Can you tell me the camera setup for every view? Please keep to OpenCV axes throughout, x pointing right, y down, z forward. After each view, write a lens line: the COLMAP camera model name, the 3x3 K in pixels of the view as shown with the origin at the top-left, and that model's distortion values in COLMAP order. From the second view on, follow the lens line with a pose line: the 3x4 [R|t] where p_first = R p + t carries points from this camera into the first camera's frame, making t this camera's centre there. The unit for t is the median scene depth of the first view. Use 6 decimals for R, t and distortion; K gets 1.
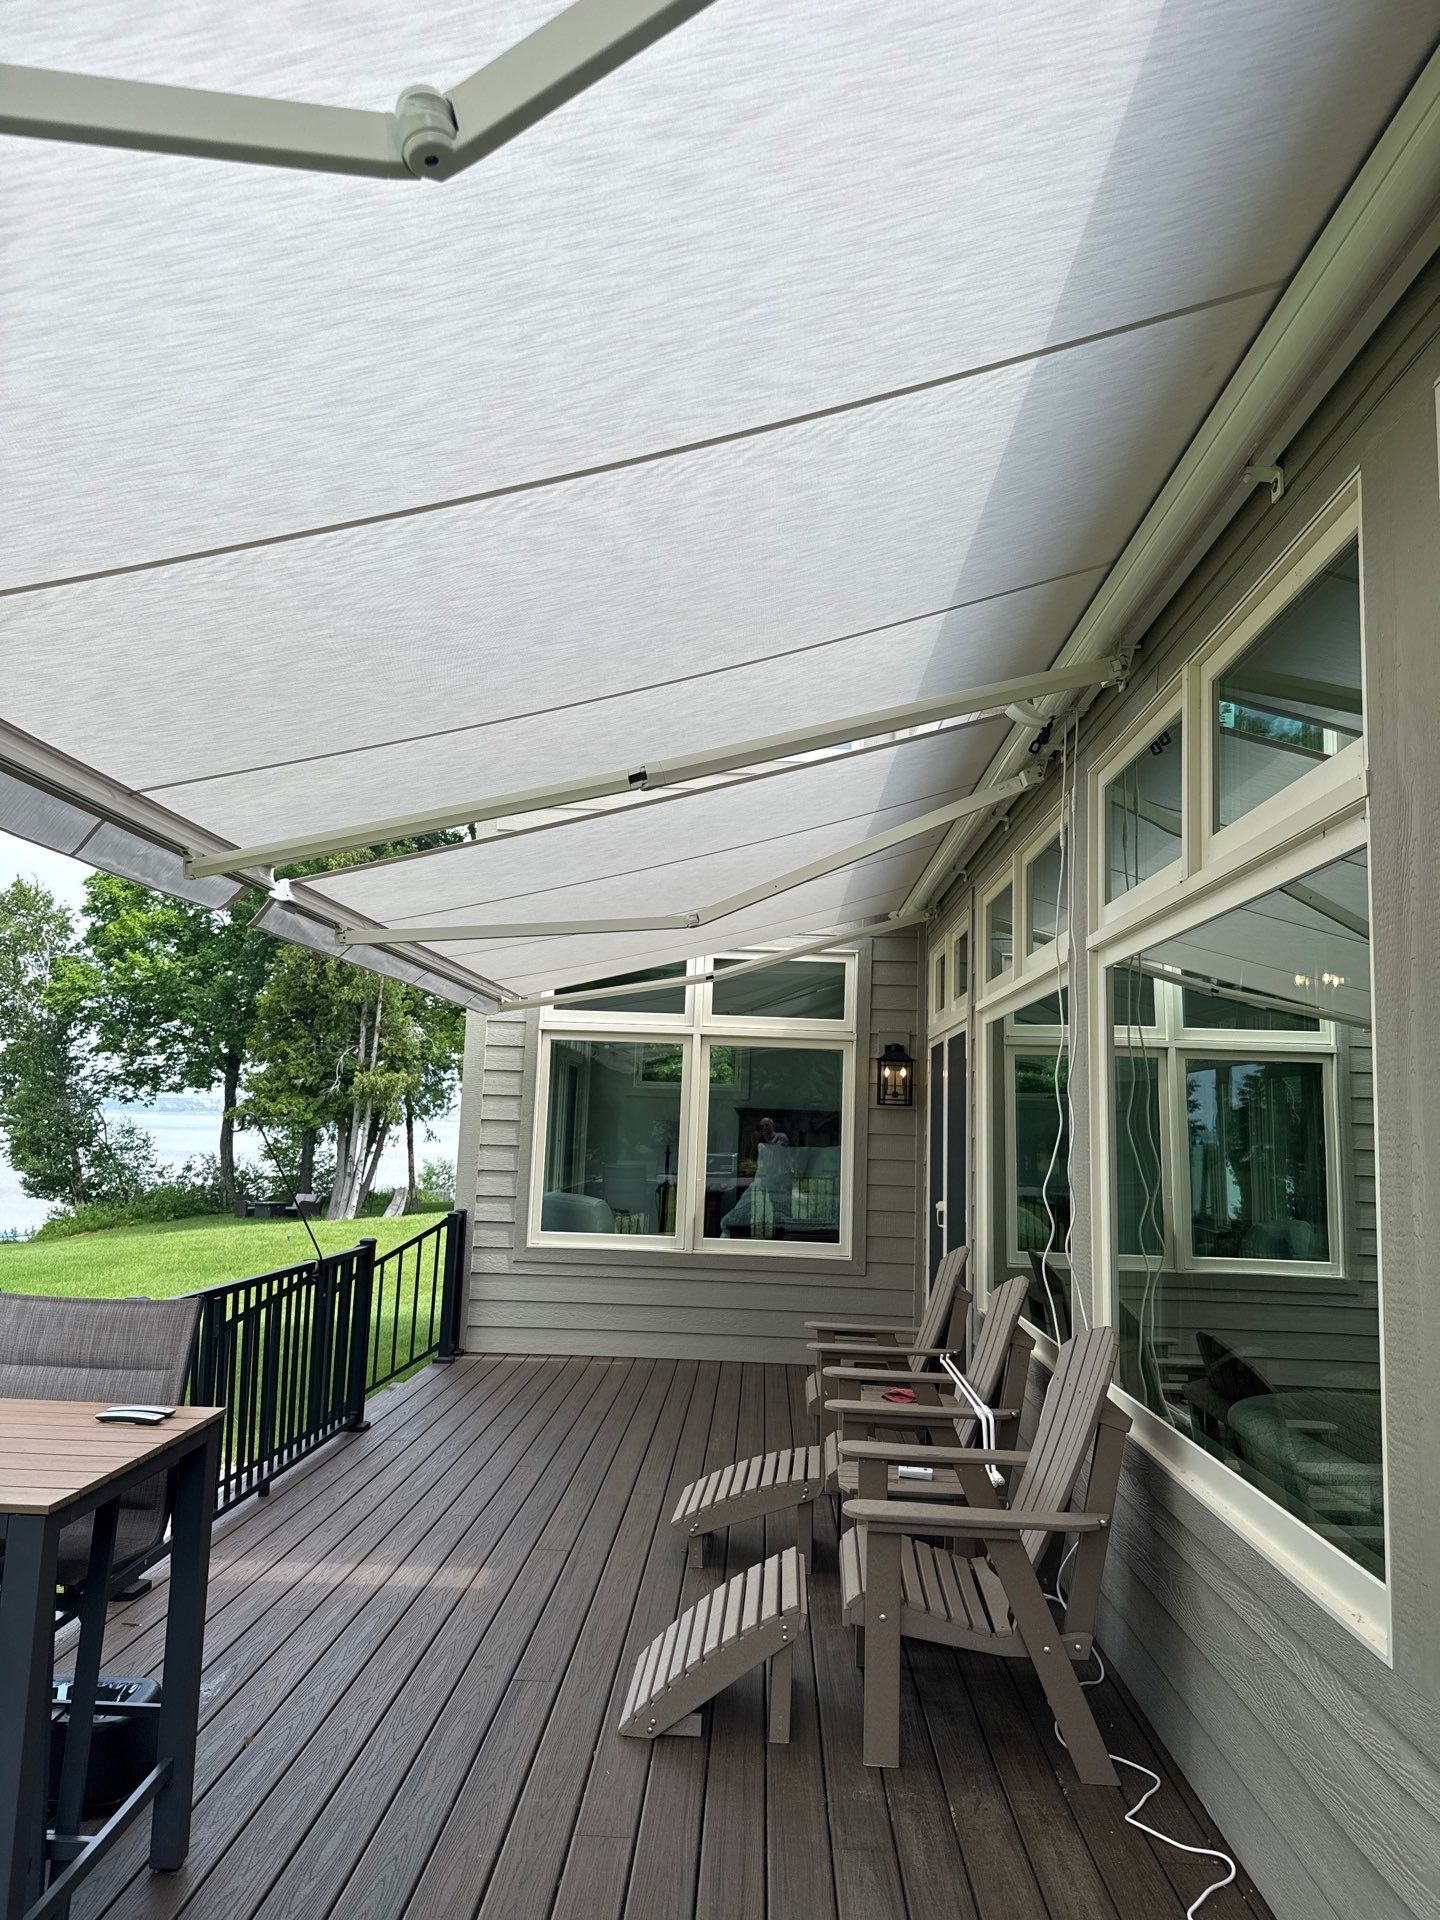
lens RADIAL K [[1365.7, 0, 721.6], [0, 1365.7, 961.2], [0, 0, 1]] dist [0.046467, -0.060662]
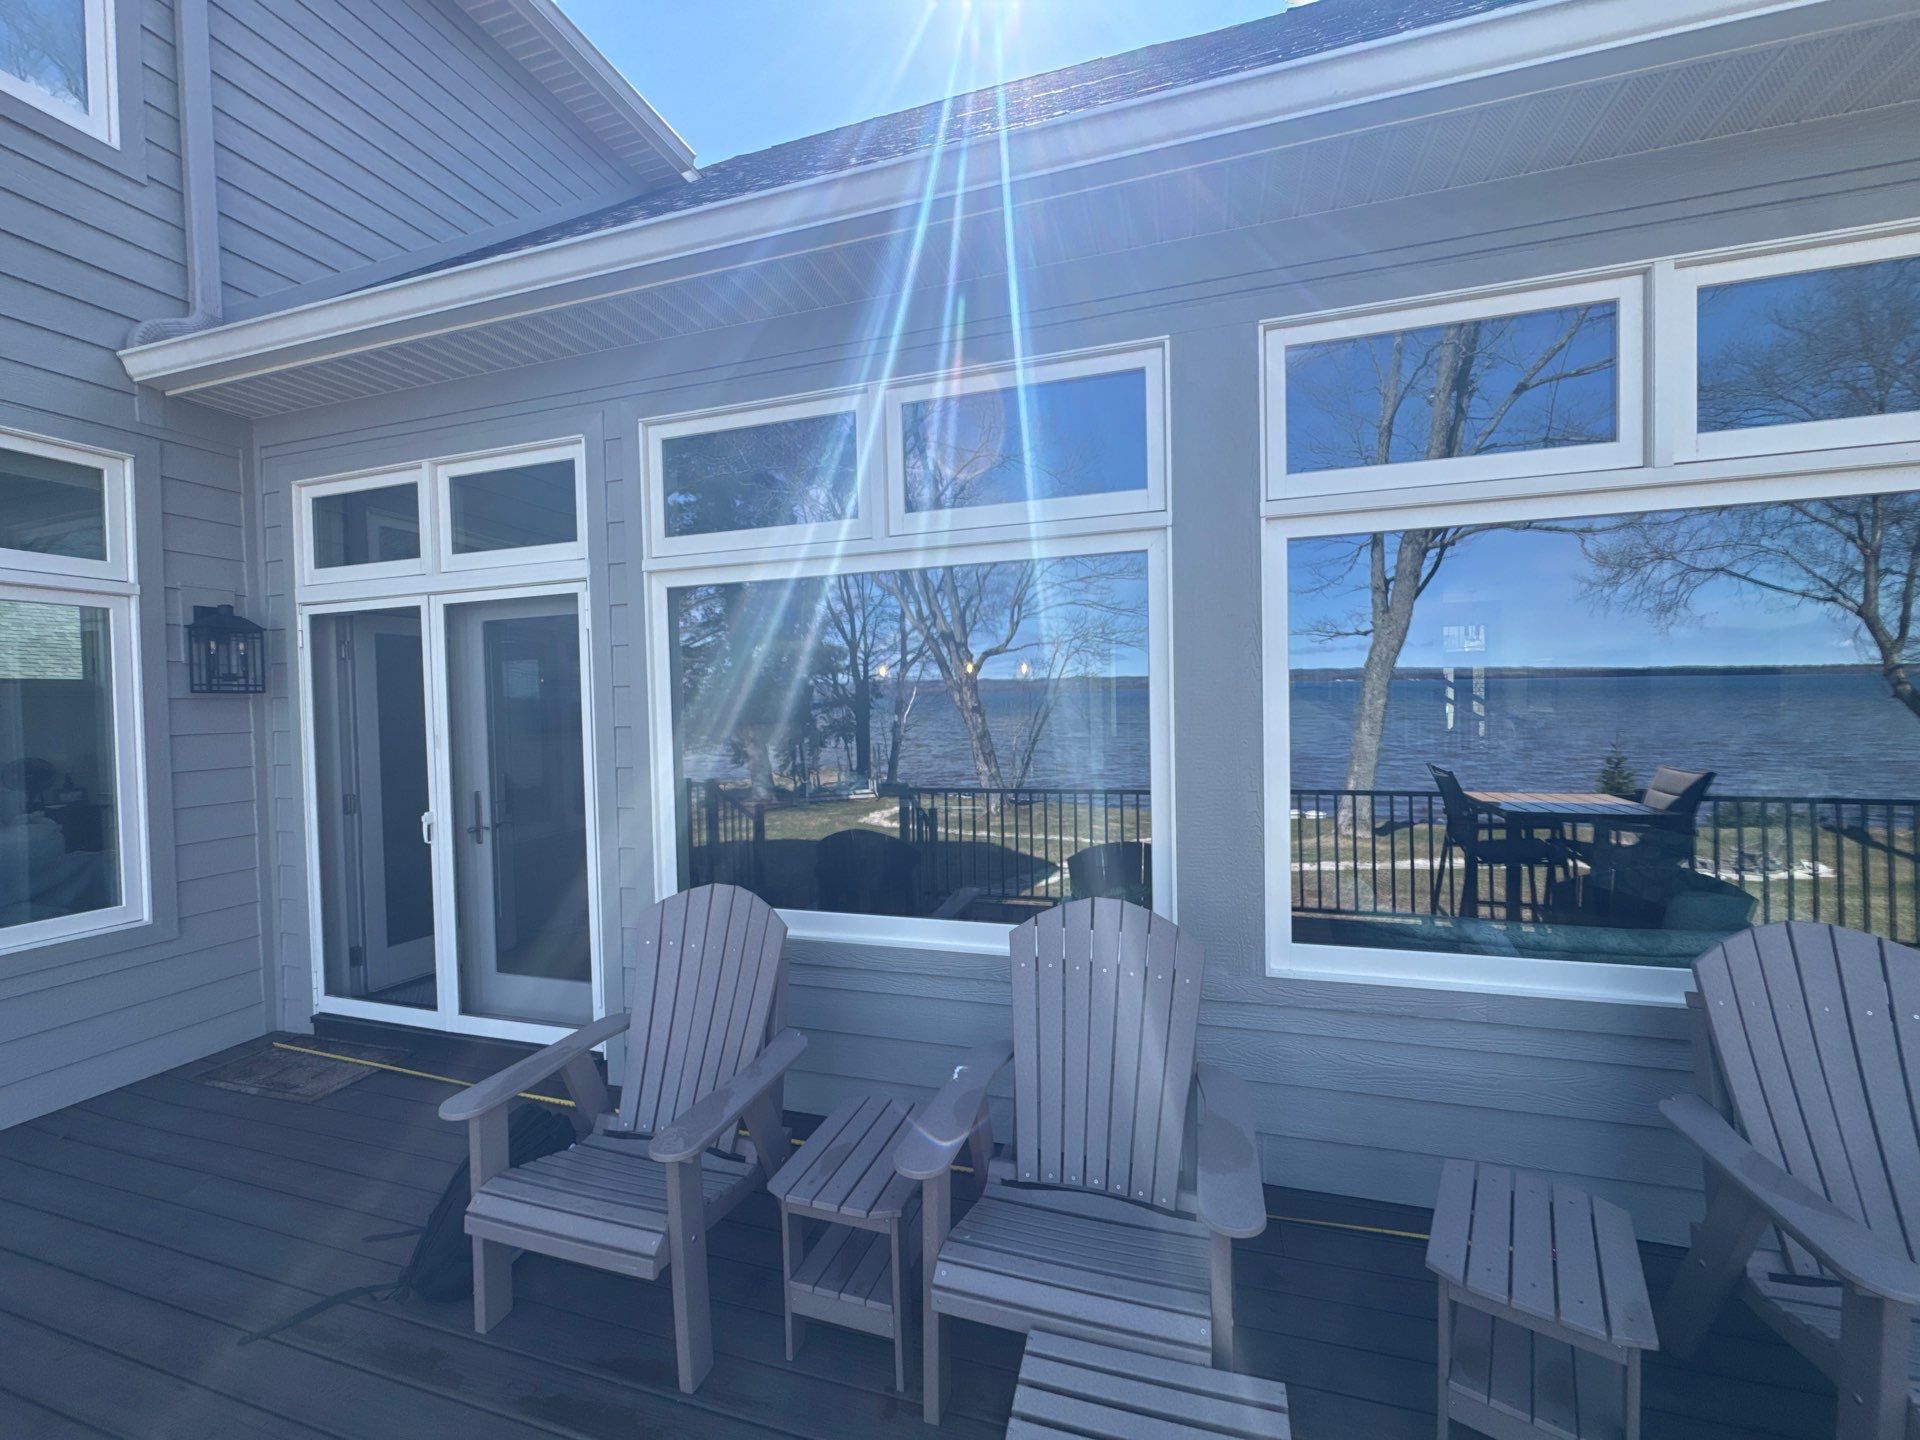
lens RADIAL K [[788.1, 0, 948.4], [0, 788.1, 720.8], [0, 0, 1]] dist [-0.000044, -0.001055]
pose [[0.269564, -0.066990, 0.960650, -0.162295], [-0.087580, 0.991738, 0.093733, 0.048162], [-0.958992, -0.109401, 0.261470, 0.524786]]
